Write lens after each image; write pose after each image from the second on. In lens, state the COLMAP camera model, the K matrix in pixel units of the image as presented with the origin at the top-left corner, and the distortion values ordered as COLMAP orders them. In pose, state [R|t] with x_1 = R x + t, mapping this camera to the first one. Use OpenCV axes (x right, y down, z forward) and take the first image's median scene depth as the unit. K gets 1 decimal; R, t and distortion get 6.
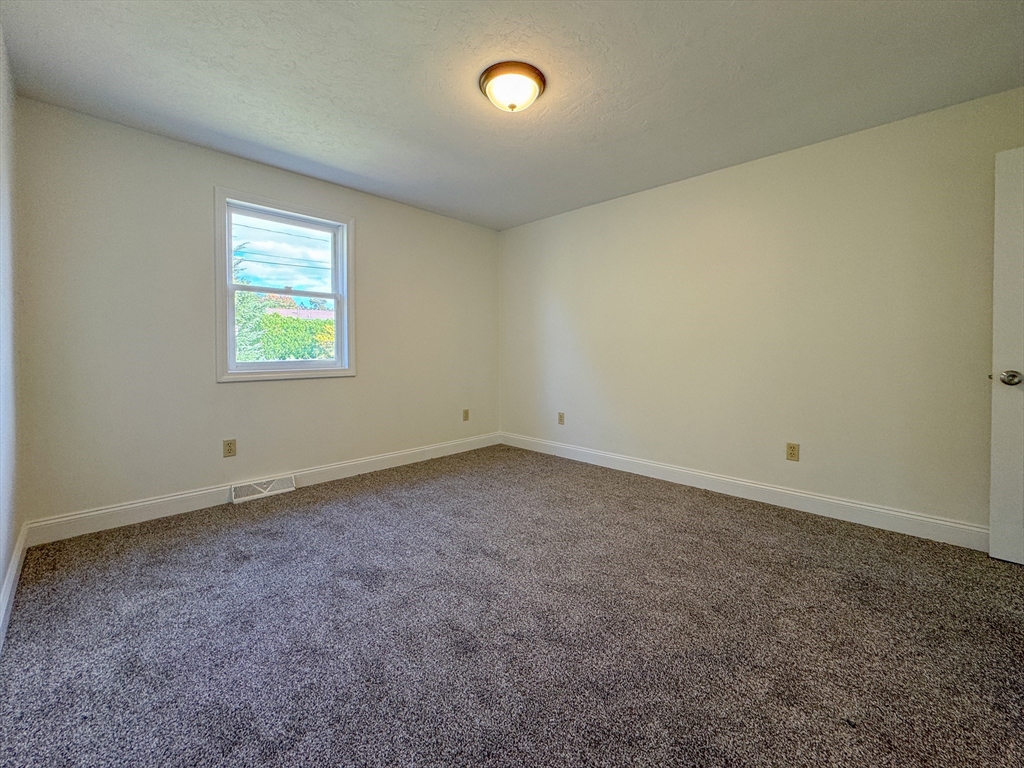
lens RADIAL K [[424.4, 0, 509.7], [0, 424.4, 363.7], [0, 0, 1]] dist [-0.000863, -0.000016]
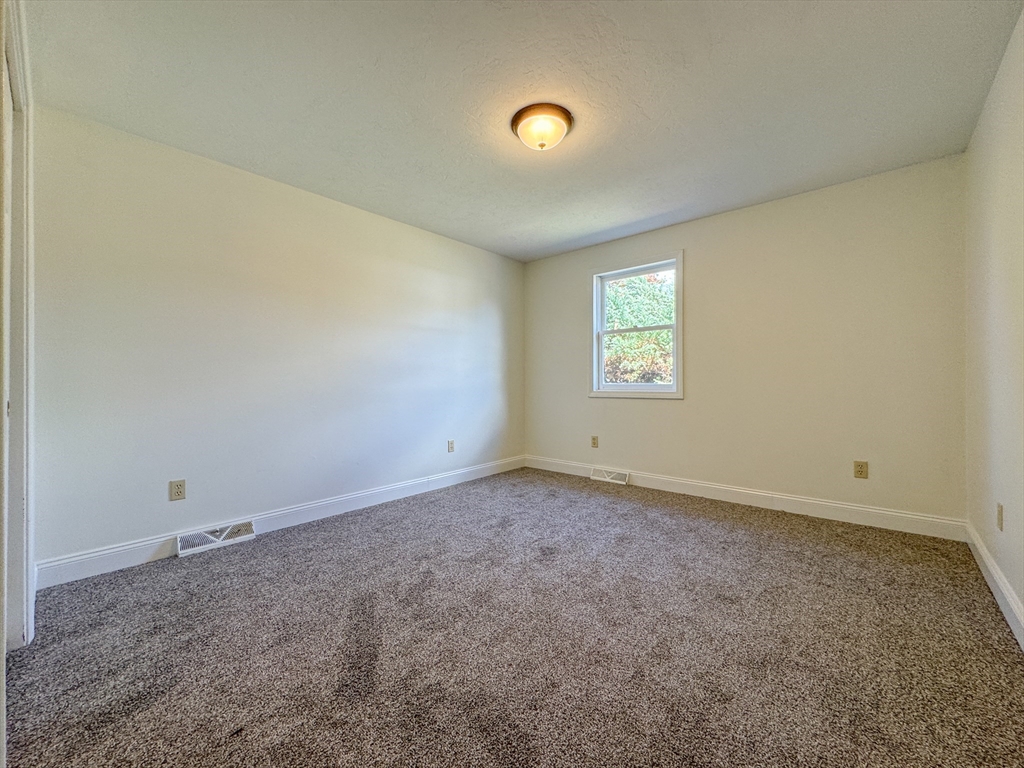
lens RADIAL K [[406.7, 0, 512.9], [0, 406.7, 381.8], [0, 0, 1]] dist [-0.003162, -0.000307]
pose [[0.043731, 0.003054, -0.999039, 0.812985], [-0.016637, 0.999859, 0.002328, -0.010682], [0.998905, 0.016520, 0.043775, 0.699256]]
